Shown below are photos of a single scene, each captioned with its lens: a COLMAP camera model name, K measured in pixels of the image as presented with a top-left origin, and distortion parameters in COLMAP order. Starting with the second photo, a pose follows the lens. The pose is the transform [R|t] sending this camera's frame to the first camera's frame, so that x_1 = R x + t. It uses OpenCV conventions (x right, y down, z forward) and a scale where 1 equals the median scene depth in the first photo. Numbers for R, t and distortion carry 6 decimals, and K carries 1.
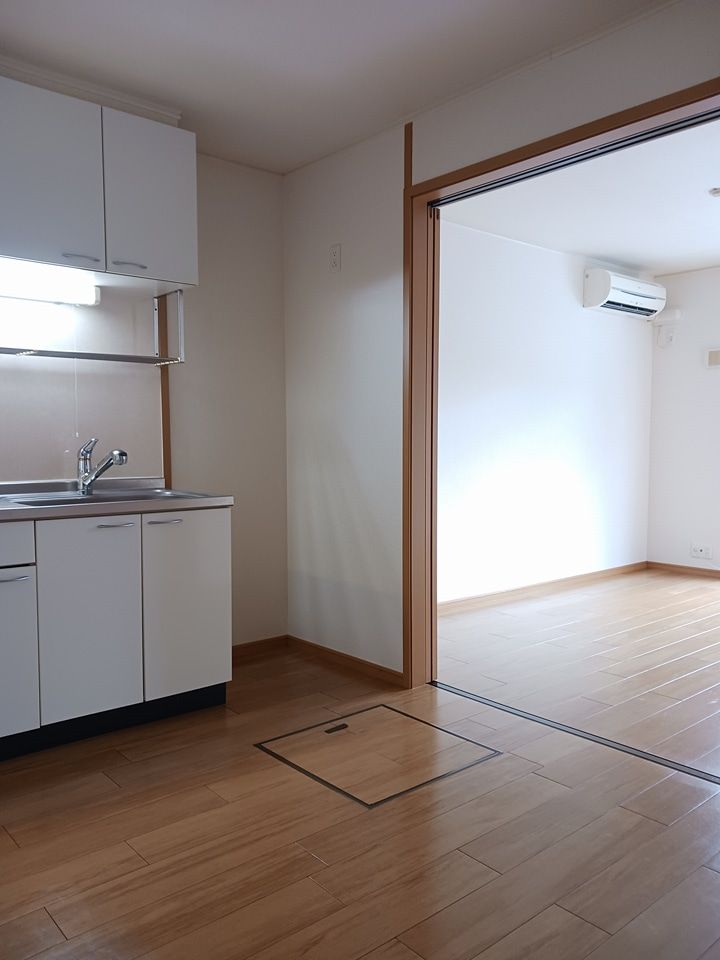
lens RADIAL K [[763.3, 0, 359.4], [0, 763.3, 480.2], [0, 0, 1]] dist [-0.001292, 0.001711]
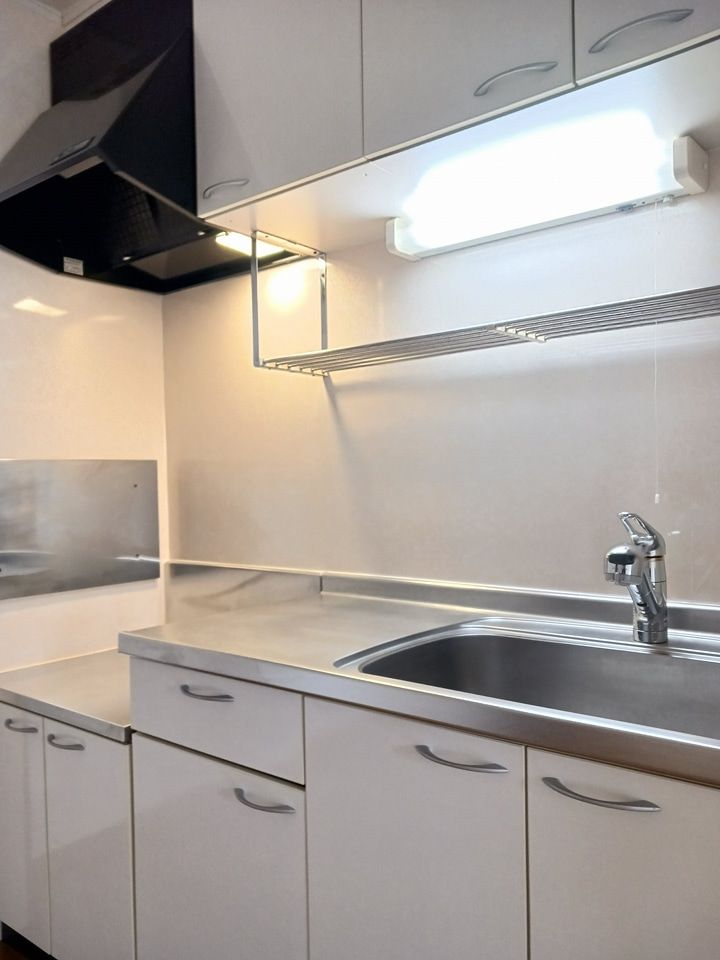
lens RADIAL K [[763.3, 0, 359.5], [0, 763.3, 487.5], [0, 0, 1]] dist [-0.001292, 0.001711]
pose [[0.155432, 0.002318, -0.987844, 0.034041], [-0.037194, 0.999302, -0.003508, -0.065007], [0.987146, 0.037287, 0.155409, 0.856995]]
